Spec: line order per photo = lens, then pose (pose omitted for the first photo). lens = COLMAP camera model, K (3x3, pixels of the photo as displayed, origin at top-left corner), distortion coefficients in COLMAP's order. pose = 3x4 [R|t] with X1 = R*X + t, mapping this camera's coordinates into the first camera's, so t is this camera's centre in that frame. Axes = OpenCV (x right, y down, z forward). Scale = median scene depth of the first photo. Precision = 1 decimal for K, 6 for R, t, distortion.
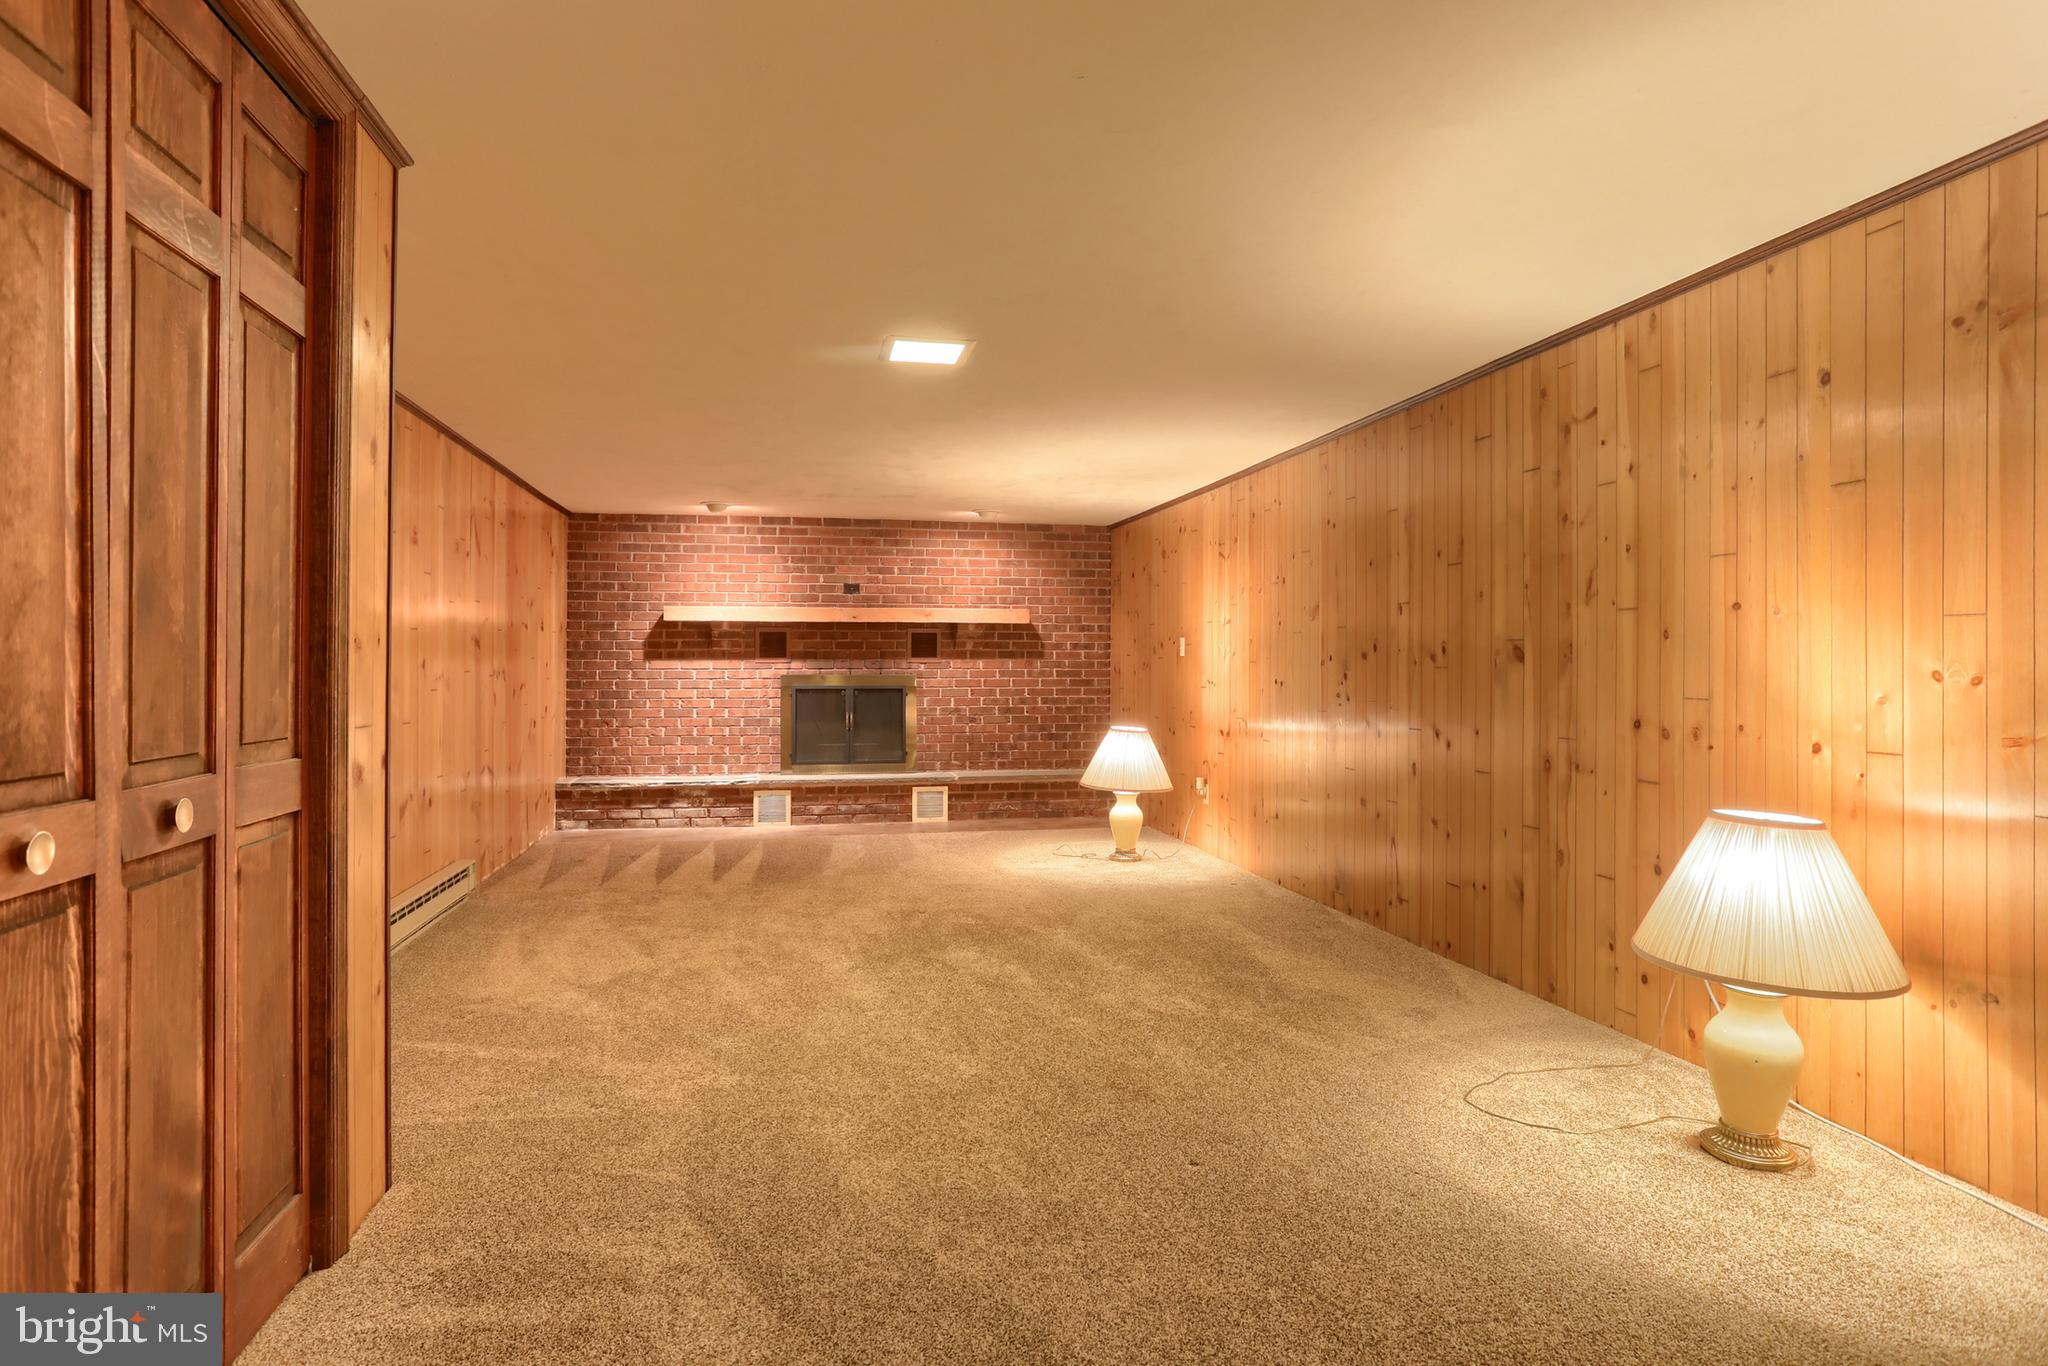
lens RADIAL K [[1106.4, 0, 1033.8], [0, 1106.4, 680.4], [0, 0, 1]] dist [-0.040759, 0.000713]
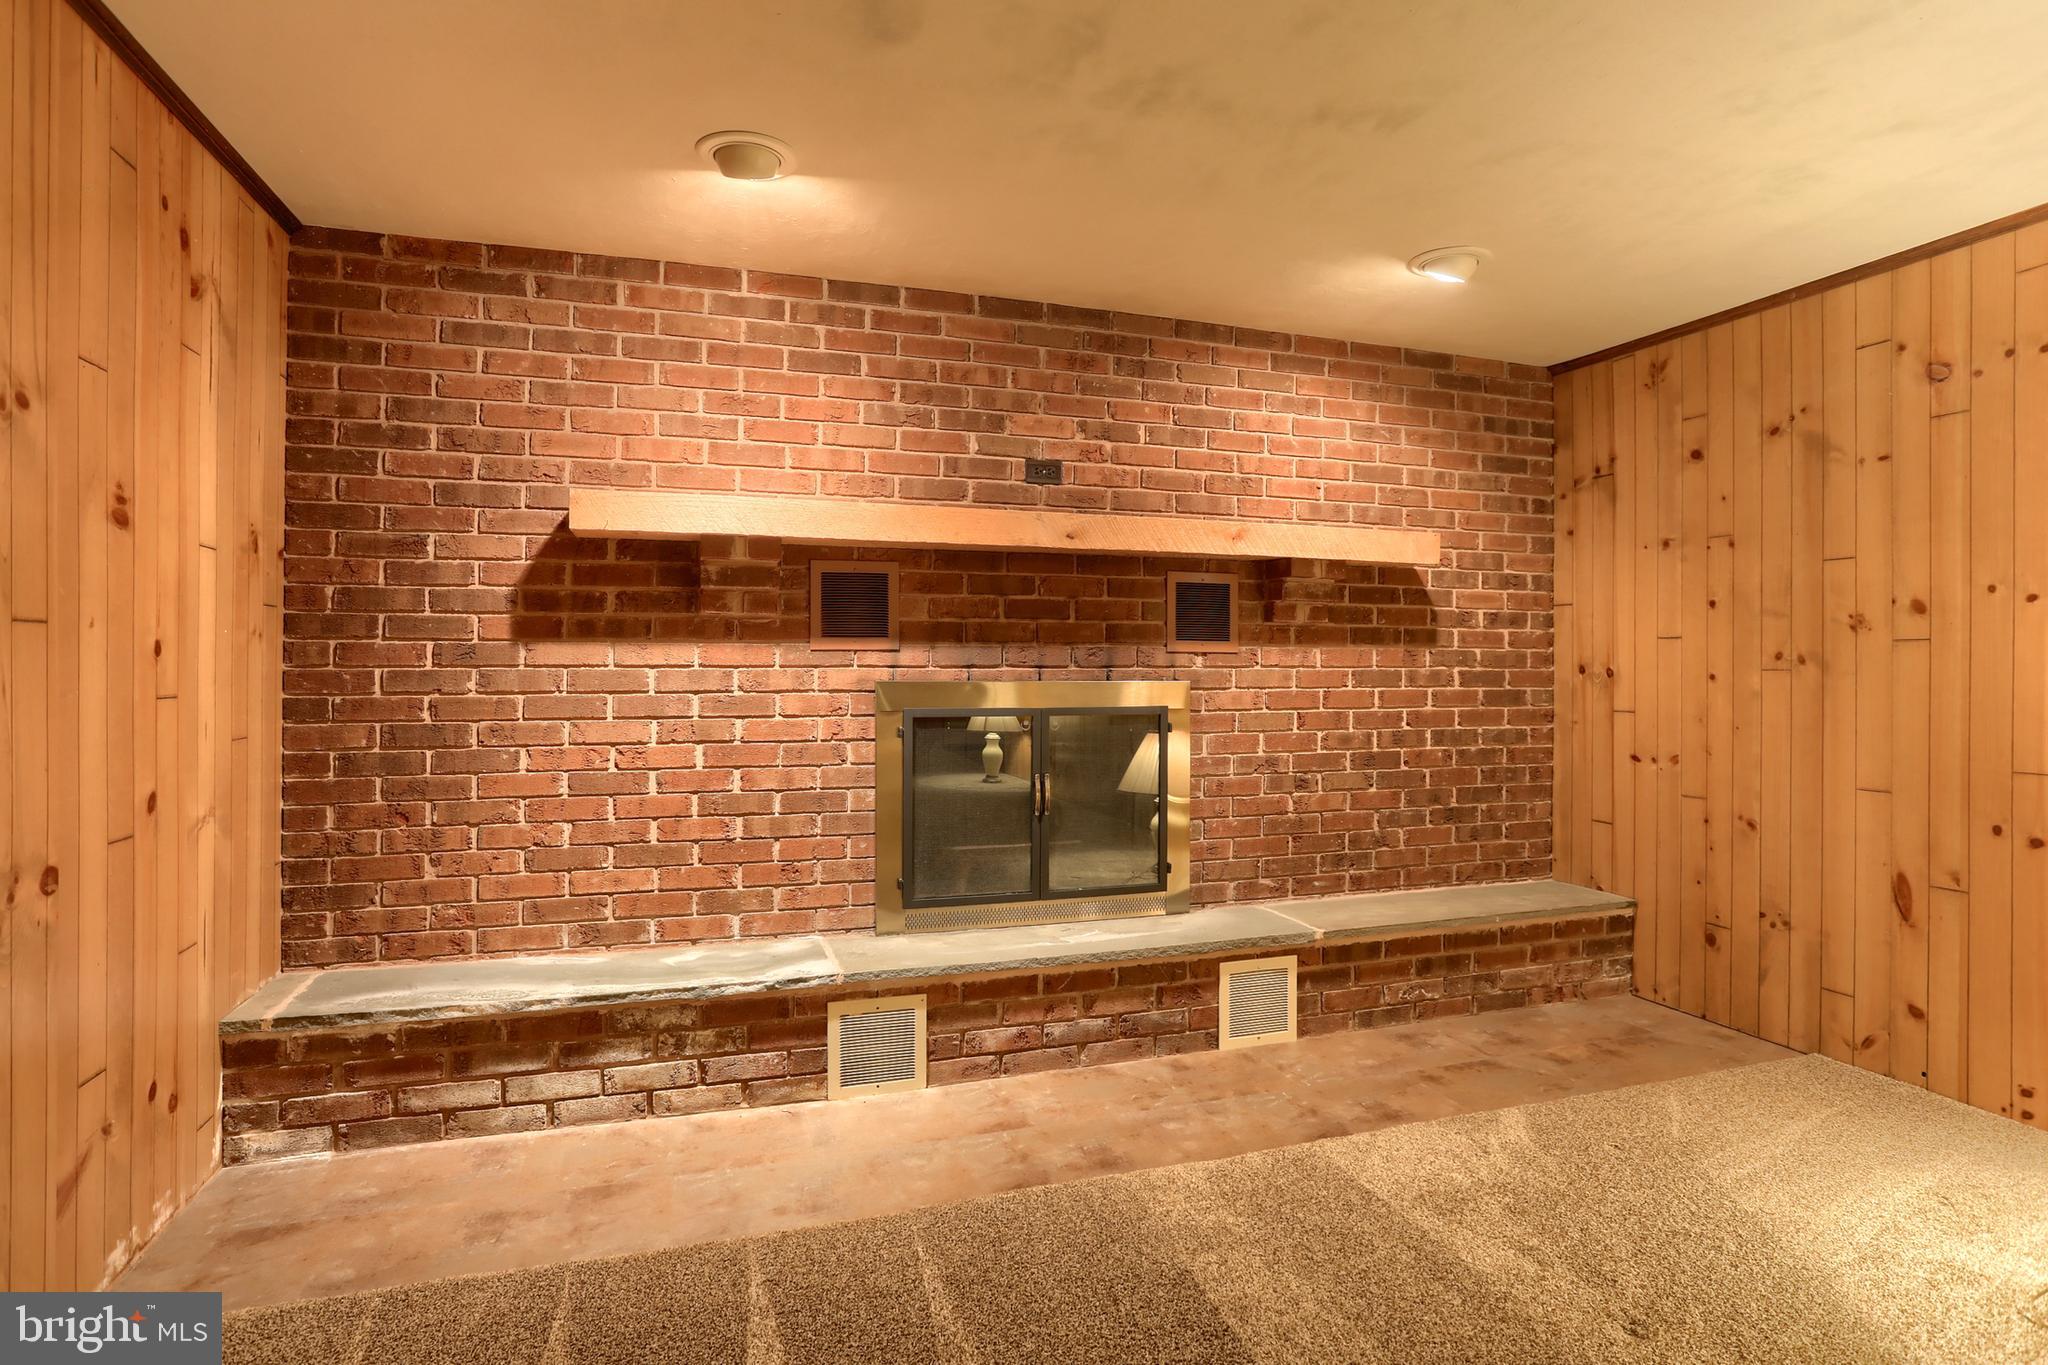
lens RADIAL K [[1118.0, 0, 1079.9], [0, 1118.0, 681.0], [0, 0, 1]] dist [-0.060829, 0.030720]
pose [[0.992886, 0.000422, 0.119066, -0.206088], [-0.000347, 1.000000, -0.000656, -0.005062], [-0.119067, 0.000610, 0.992886, 0.601656]]
